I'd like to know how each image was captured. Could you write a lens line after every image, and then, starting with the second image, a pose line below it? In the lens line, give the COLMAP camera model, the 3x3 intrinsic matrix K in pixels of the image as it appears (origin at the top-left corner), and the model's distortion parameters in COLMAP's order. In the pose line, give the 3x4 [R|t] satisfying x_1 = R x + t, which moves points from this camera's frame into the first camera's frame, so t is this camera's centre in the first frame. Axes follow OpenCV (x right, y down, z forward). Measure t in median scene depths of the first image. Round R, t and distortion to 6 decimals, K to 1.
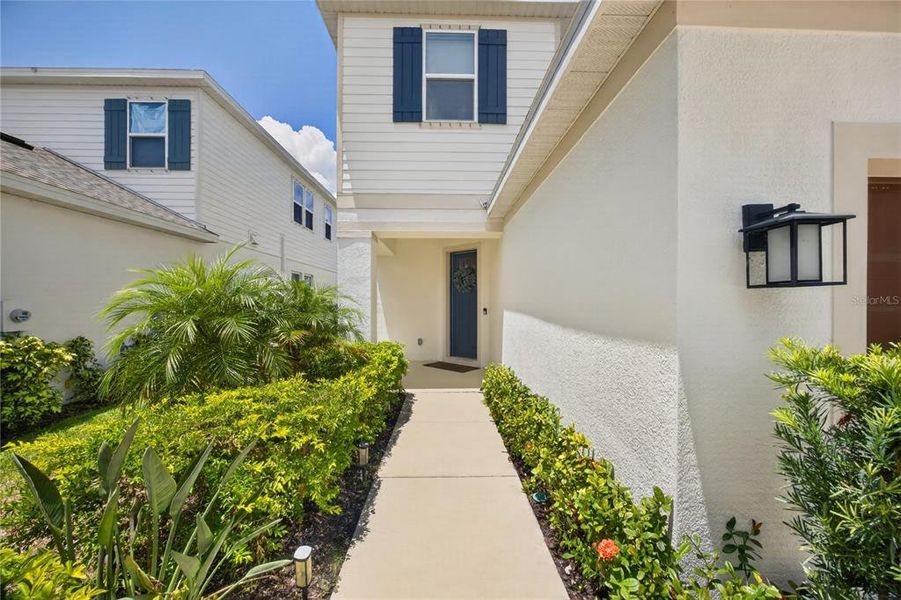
lens RADIAL K [[350.7, 0, 451.8], [0, 350.7, 298.2], [0, 0, 1]] dist [-0.024722, 0.012392]
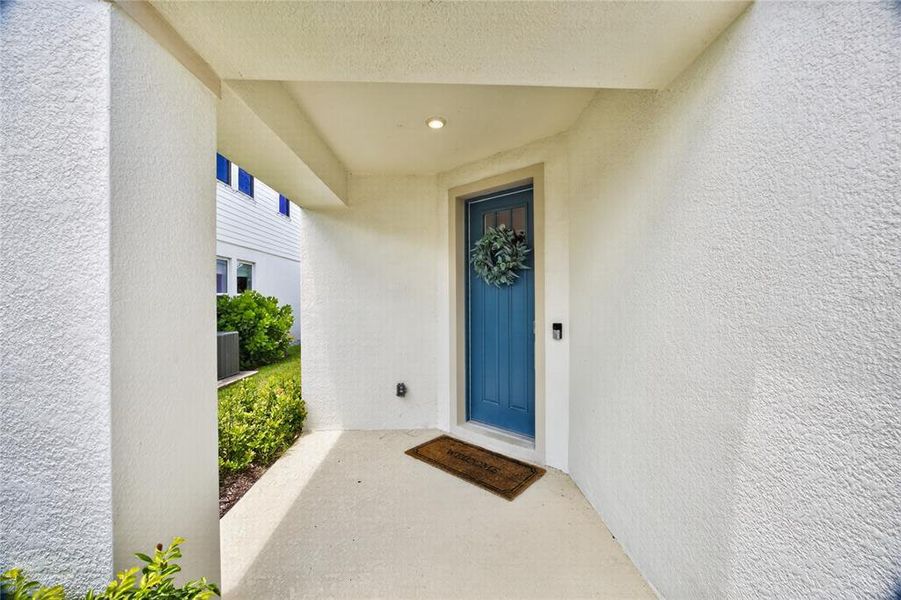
lens RADIAL K [[350.7, 0, 451.8], [0, 350.7, 298.2], [0, 0, 1]] dist [-0.024722, 0.012392]
pose [[0.999892, -0.001890, 0.014605, -0.028900], [0.001743, 0.999948, 0.010079, -0.004182], [-0.014623, -0.010052, 0.999843, 0.535368]]
